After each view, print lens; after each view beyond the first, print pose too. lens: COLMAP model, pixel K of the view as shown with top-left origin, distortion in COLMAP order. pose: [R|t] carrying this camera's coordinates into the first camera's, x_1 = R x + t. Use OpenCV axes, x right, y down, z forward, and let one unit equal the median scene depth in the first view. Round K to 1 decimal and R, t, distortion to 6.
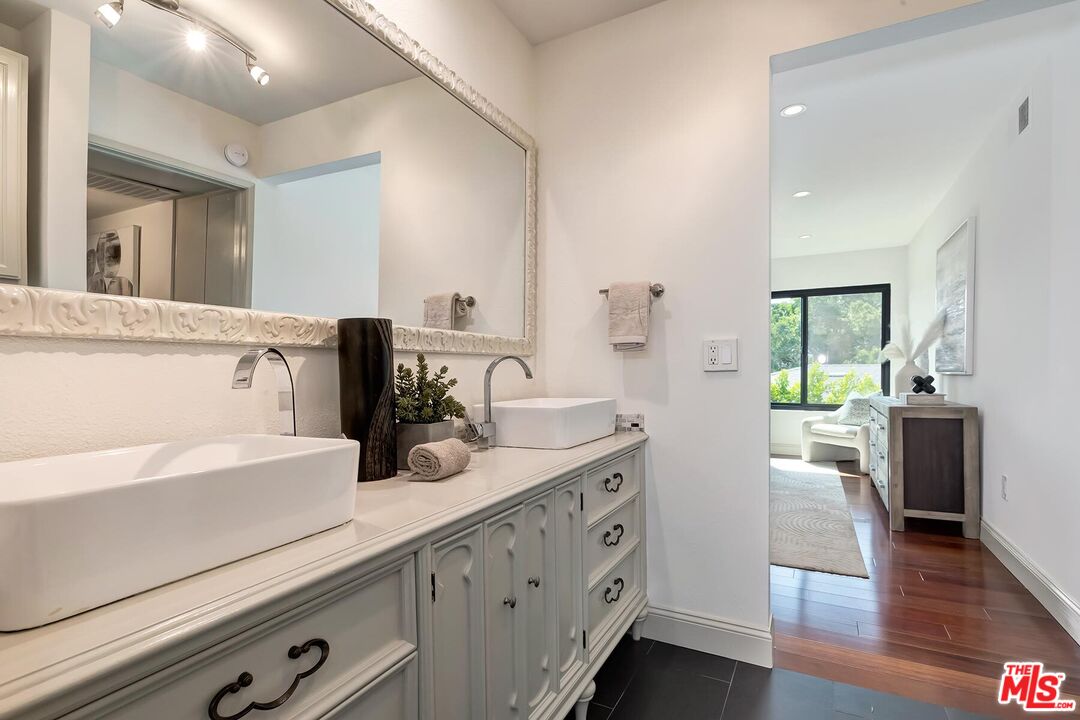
lens RADIAL K [[529.9, 0, 508.4], [0, 529.9, 361.3], [0, 0, 1]] dist [-0.001177, -0.000087]
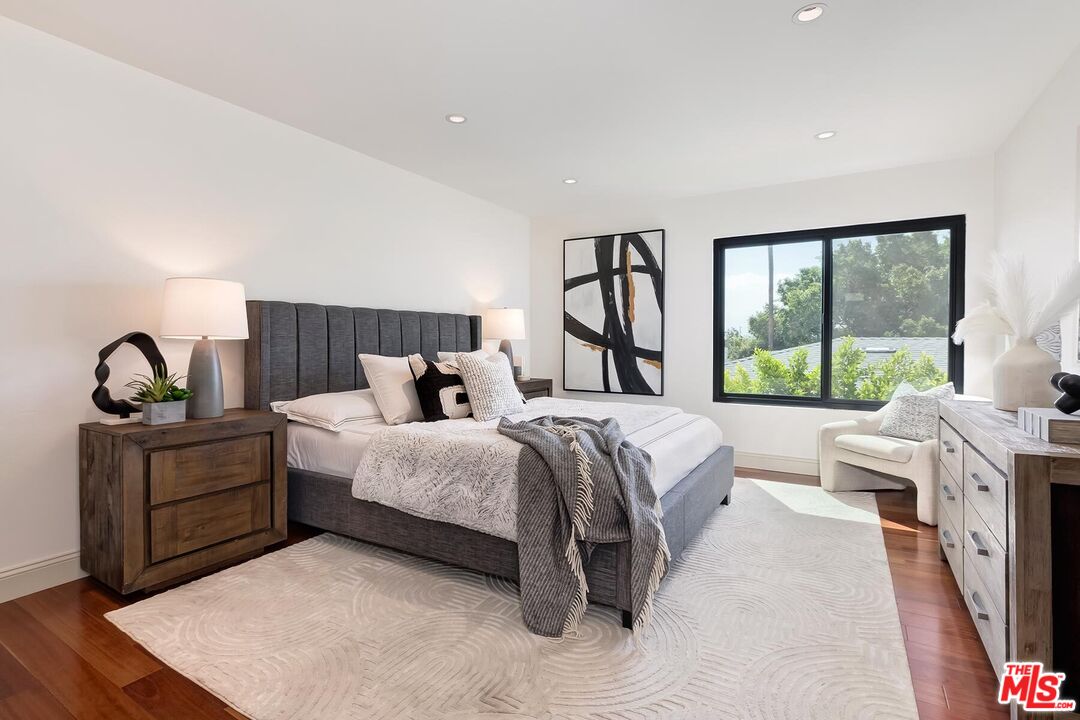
lens RADIAL K [[517.1, 0, 510.9], [0, 517.1, 342.4], [0, 0, 1]] dist [-0.000237, -0.000585]
pose [[0.998211, -0.005299, -0.059562, 0.206408], [0.006272, 0.999850, 0.016152, -0.004779], [0.059468, -0.016497, 0.998094, 0.336698]]
